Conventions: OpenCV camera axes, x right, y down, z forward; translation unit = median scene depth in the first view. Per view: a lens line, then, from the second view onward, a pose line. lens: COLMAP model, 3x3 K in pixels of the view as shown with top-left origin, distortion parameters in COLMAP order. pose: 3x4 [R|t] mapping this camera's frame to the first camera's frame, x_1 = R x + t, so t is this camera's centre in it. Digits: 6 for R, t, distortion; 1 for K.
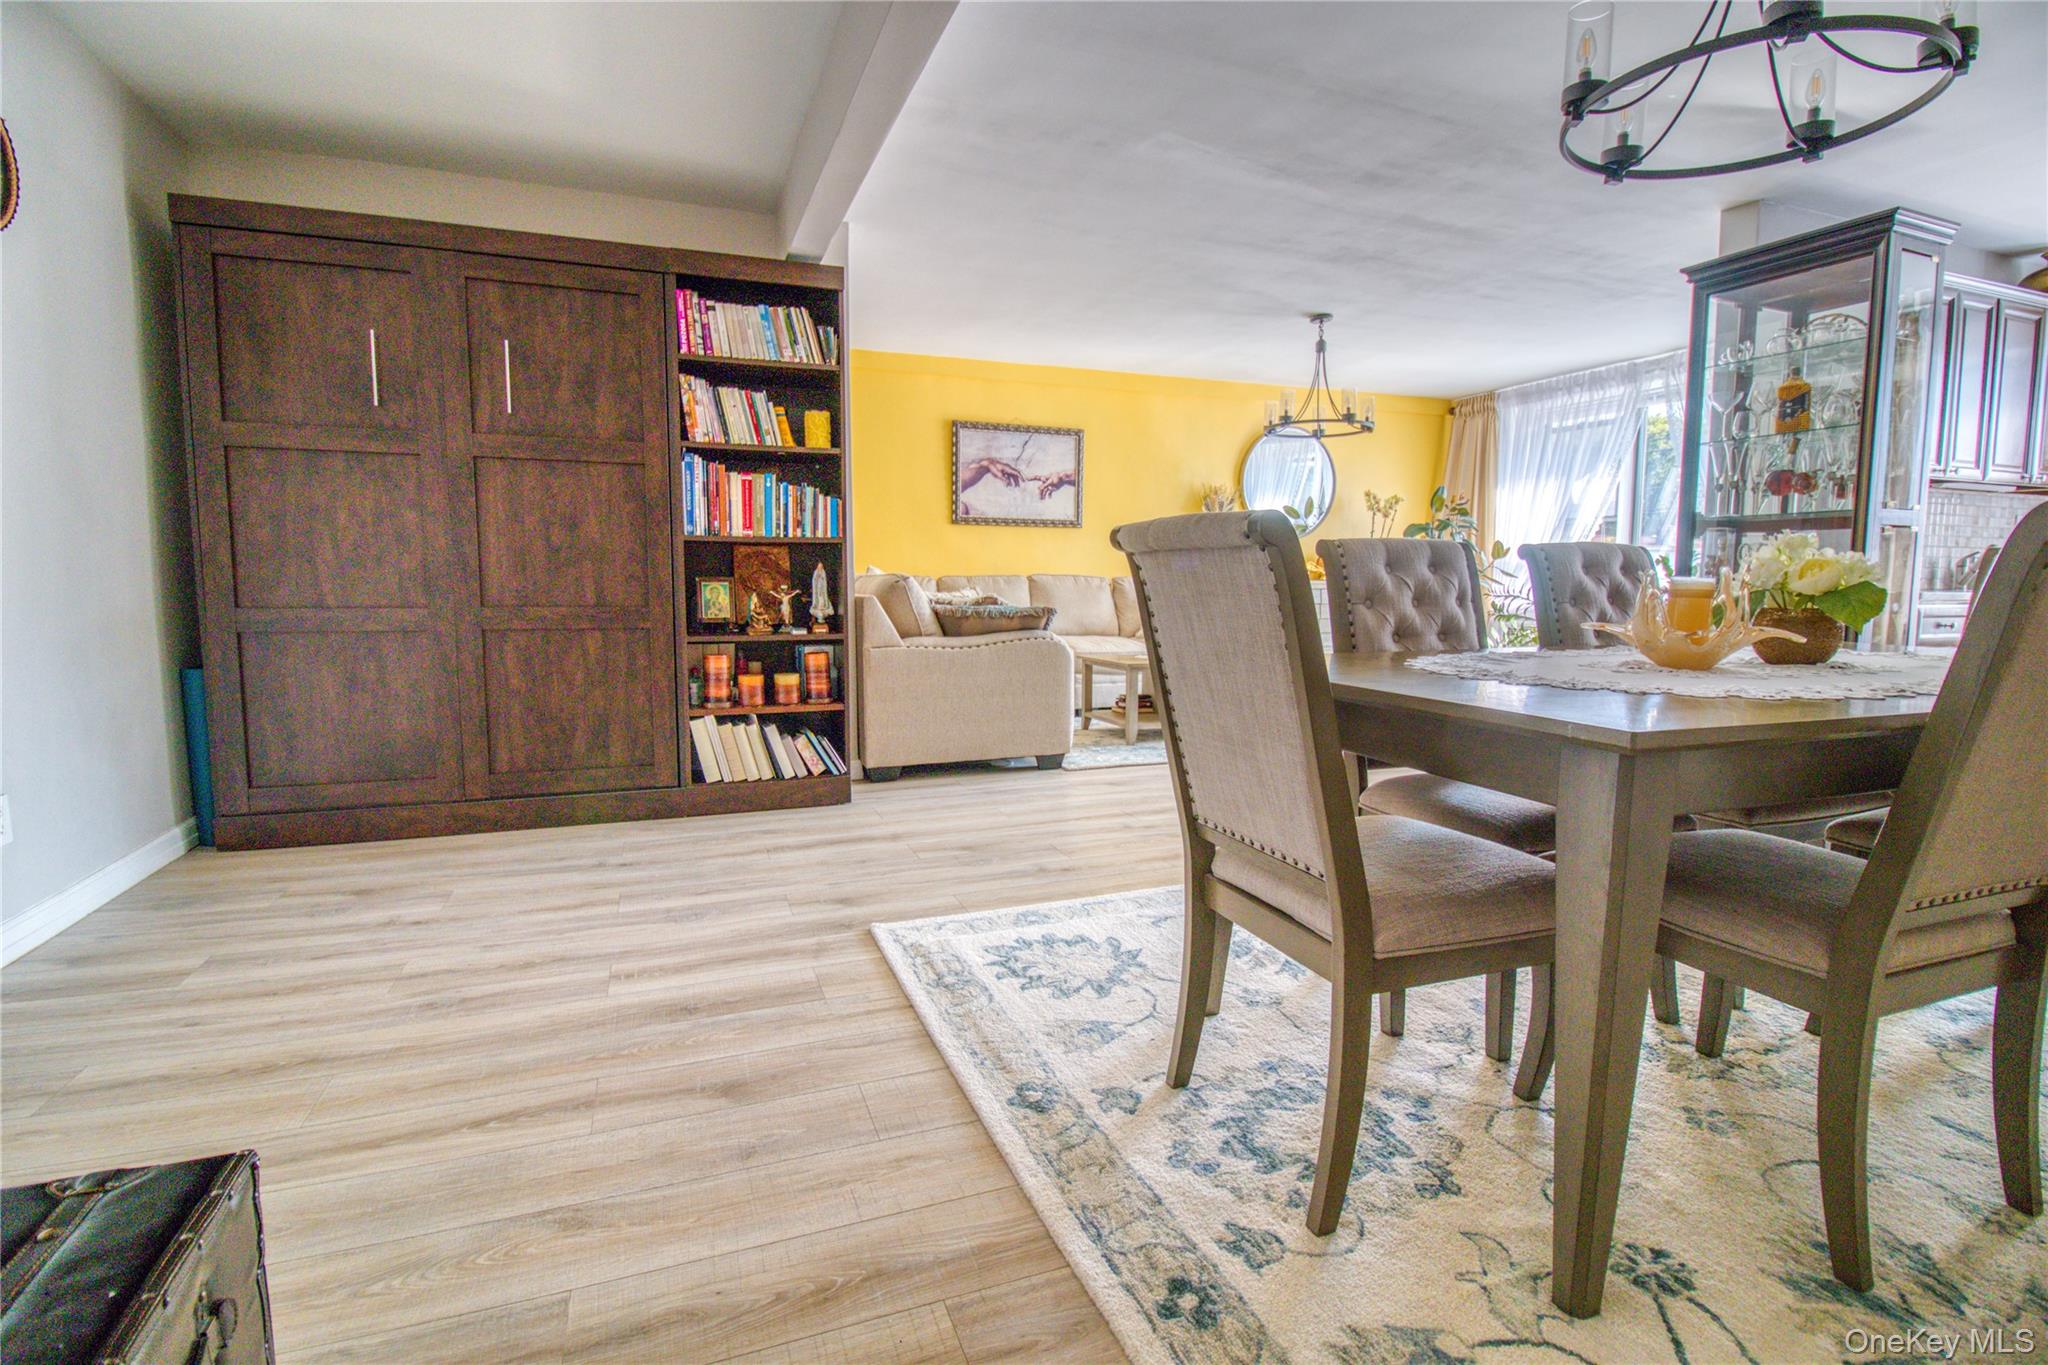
lens RADIAL K [[954.1, 0, 1035.1], [0, 954.1, 675.8], [0, 0, 1]] dist [-0.000884, -0.012593]
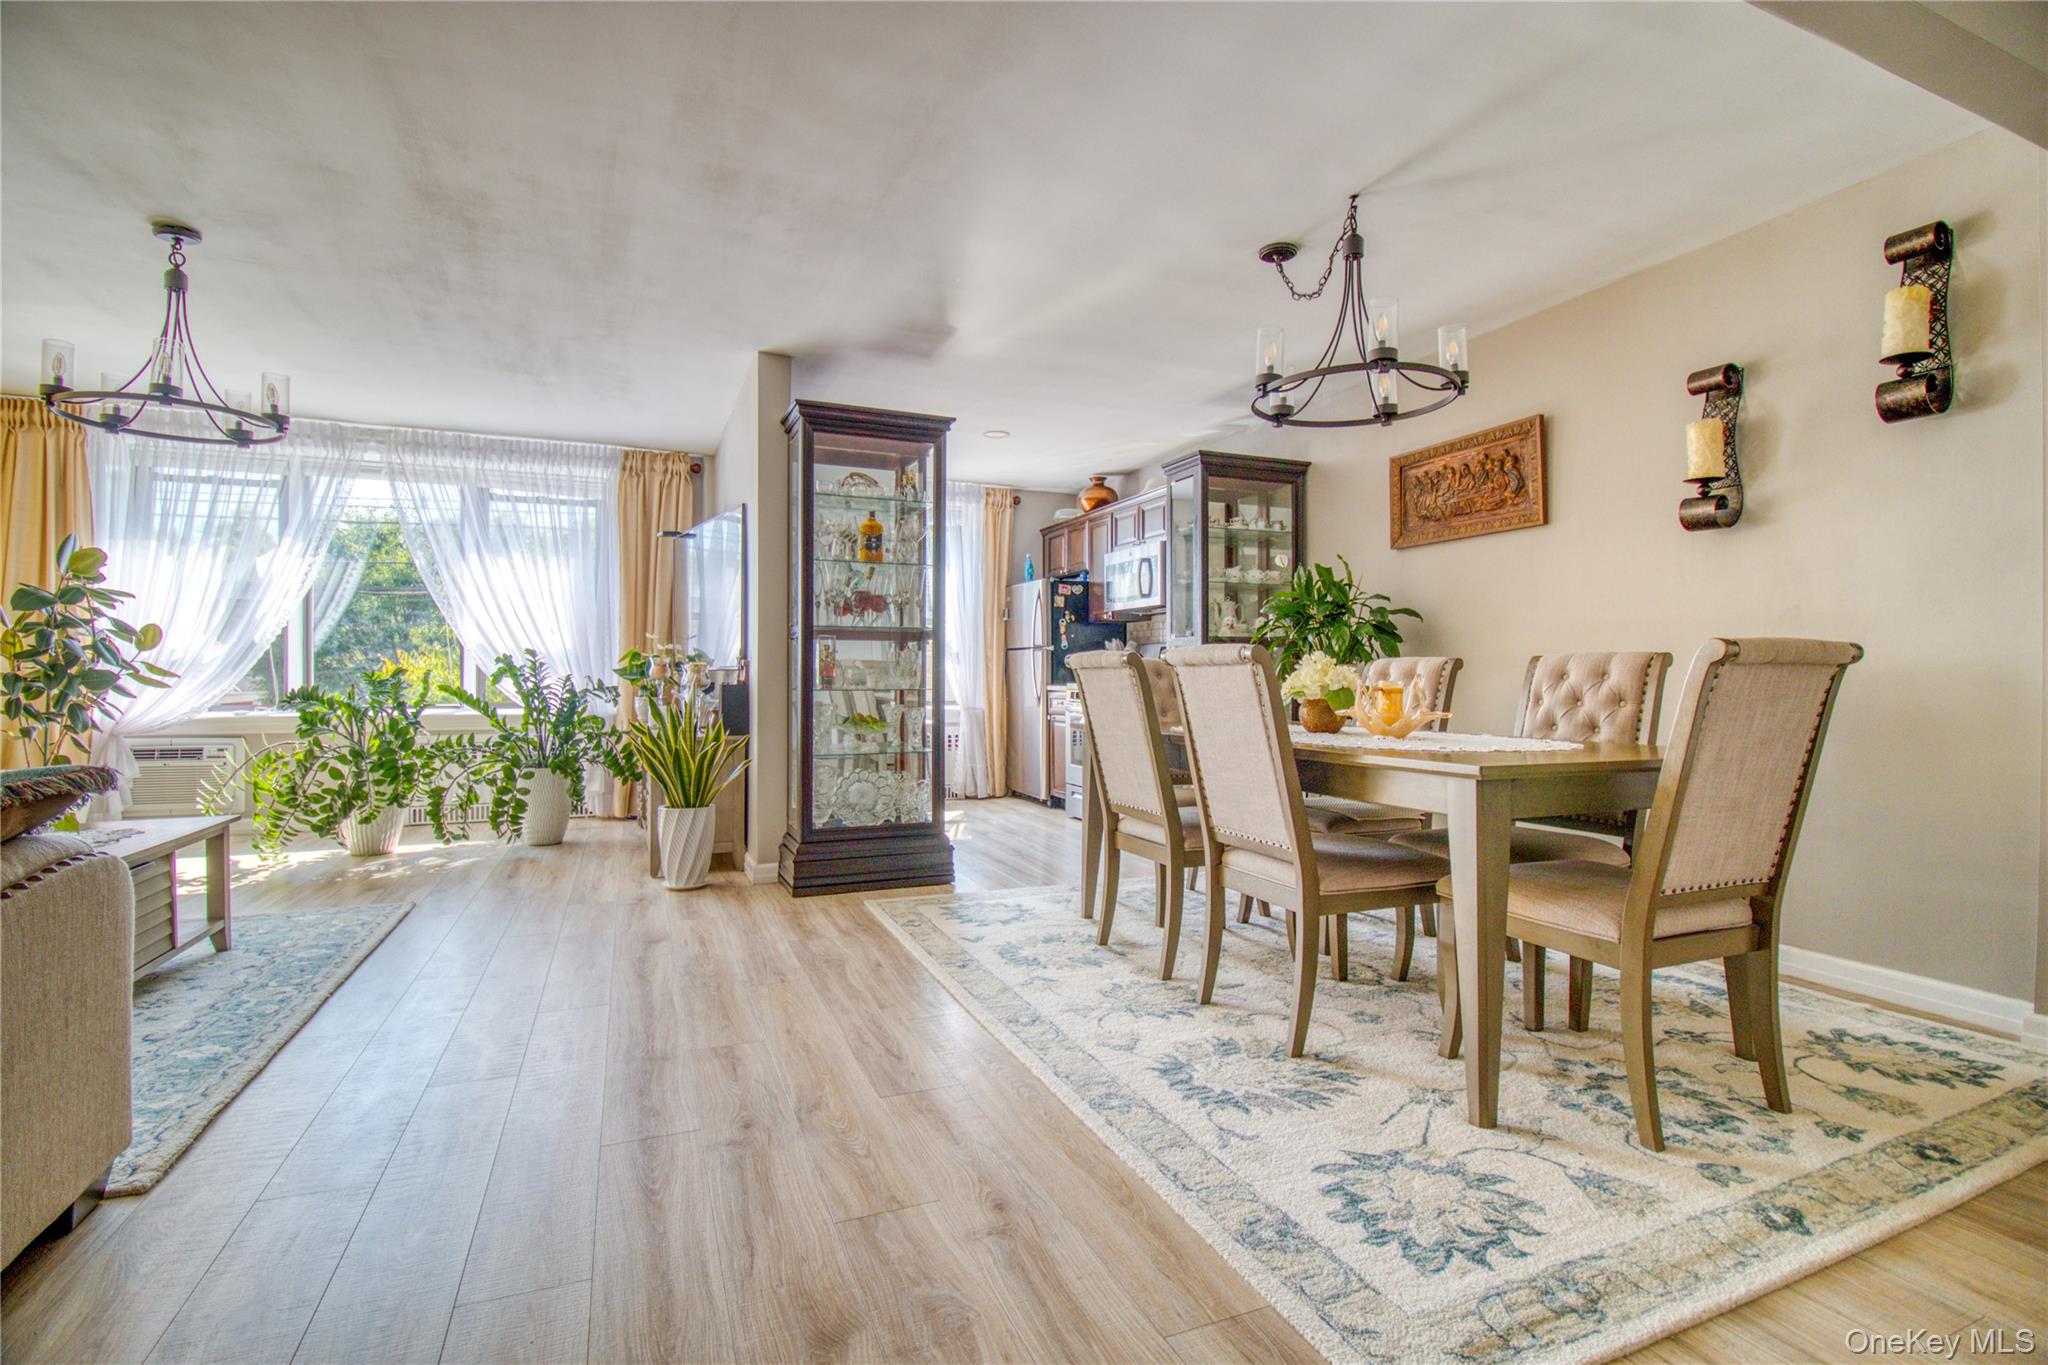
lens RADIAL K [[954.1, 0, 1030.5], [0, 954.1, 673.0], [0, 0, 1]] dist [-0.000884, -0.012593]
pose [[-0.029766, 0.002953, 0.999553, -0.427046], [0.099952, 0.994992, 0.000037, -0.085462], [-0.994547, 0.099908, -0.029912, 0.787241]]
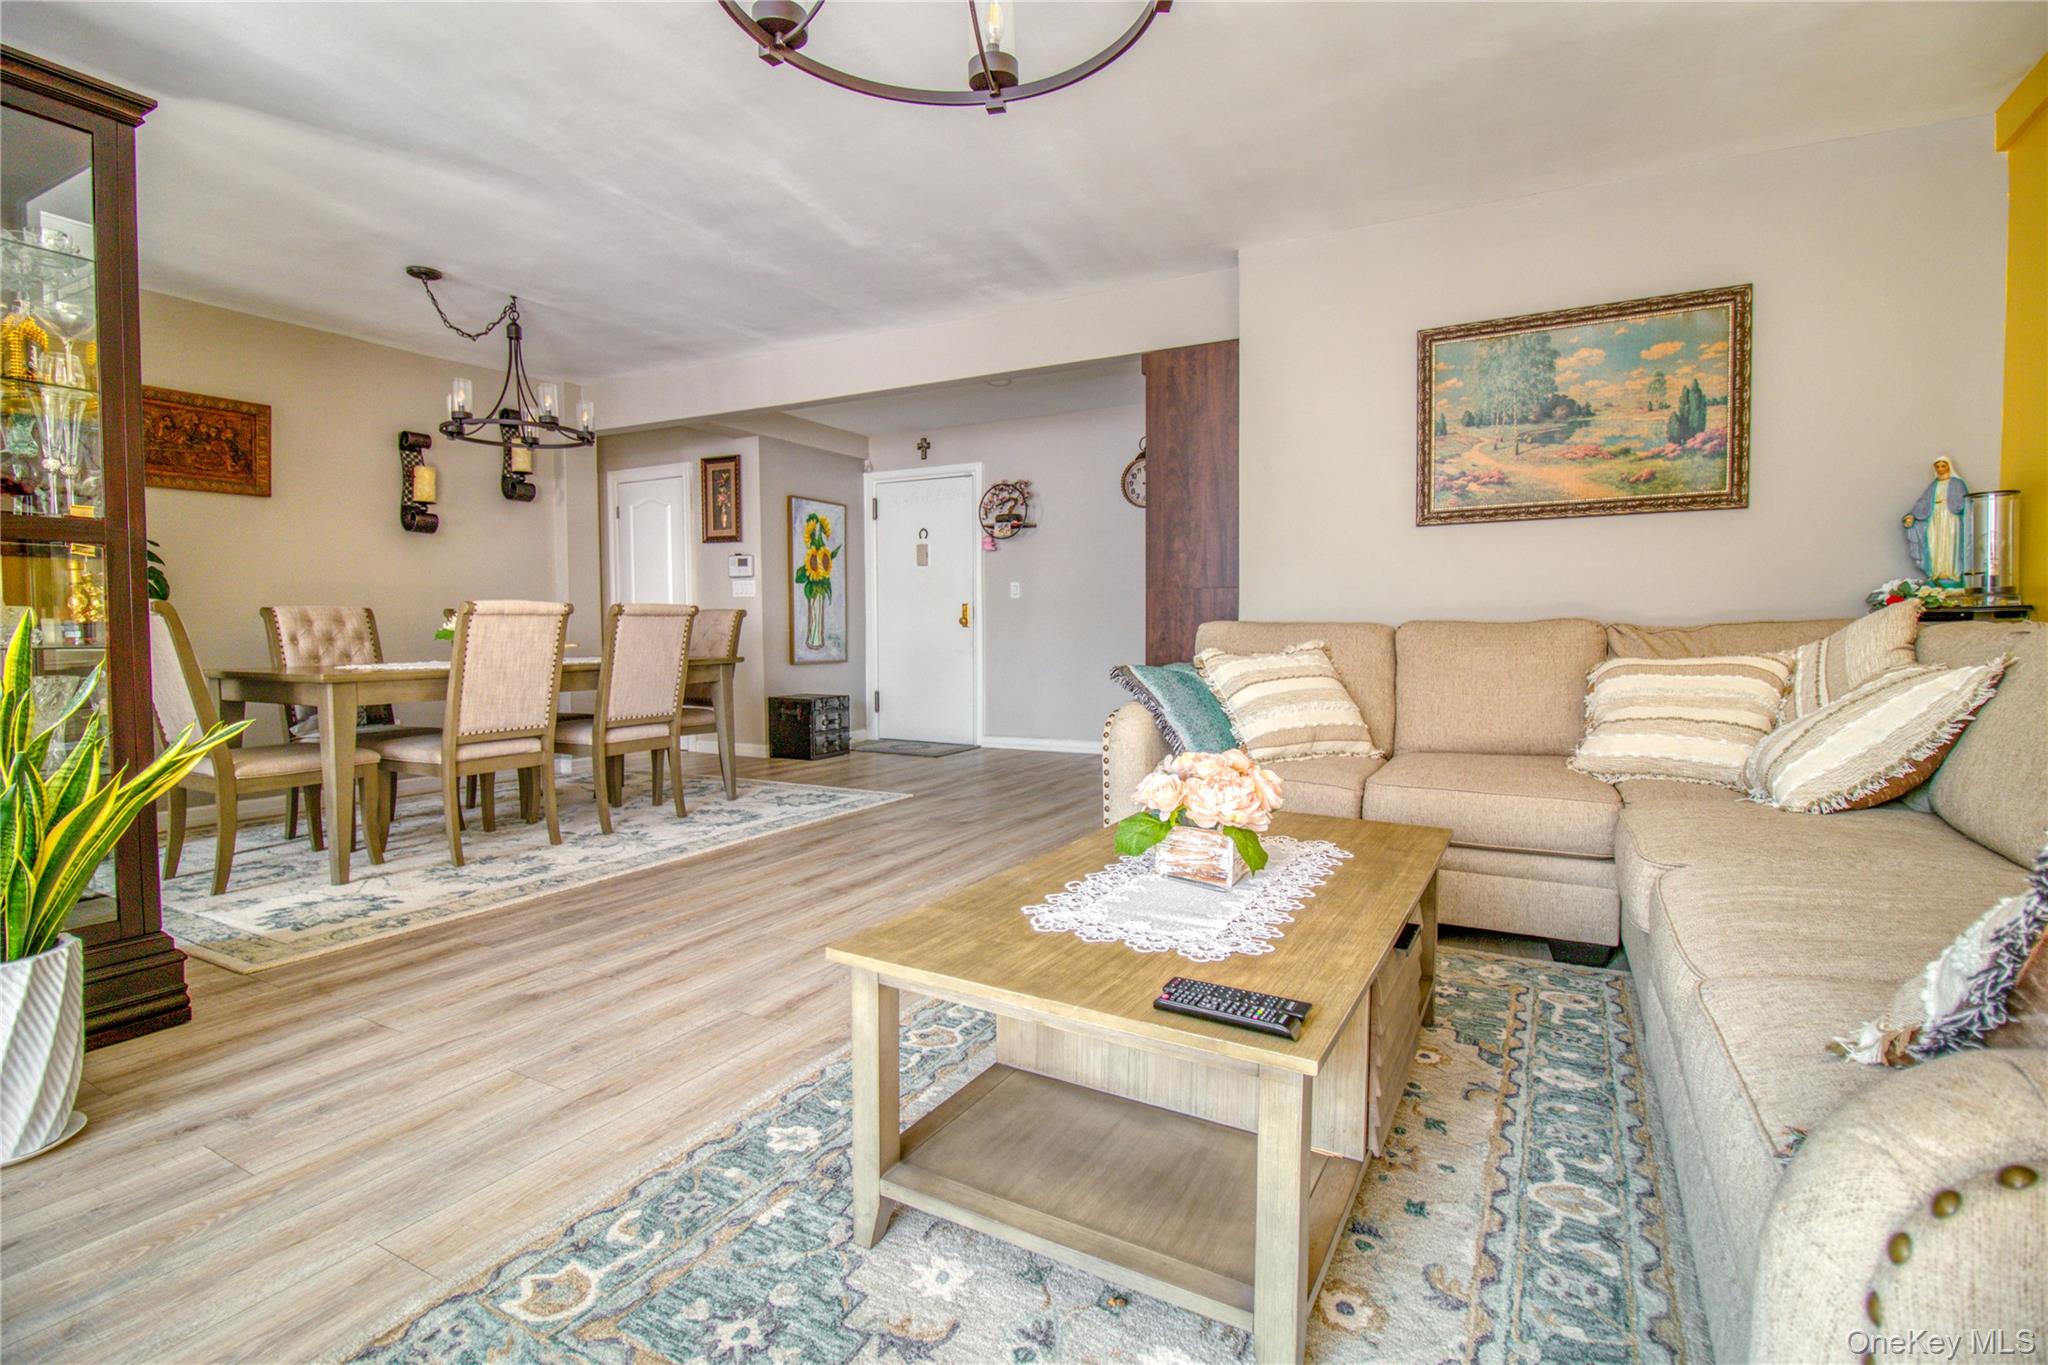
lens RADIAL K [[954.1, 0, 1032.8], [0, 954.1, 676.6], [0, 0, 1]] dist [-0.000884, -0.012593]
pose [[-0.760910, 0.034050, -0.647963, 0.644776], [-0.067171, 0.989123, 0.130857, -0.187458], [0.645371, 0.143095, -0.750347, 1.812146]]
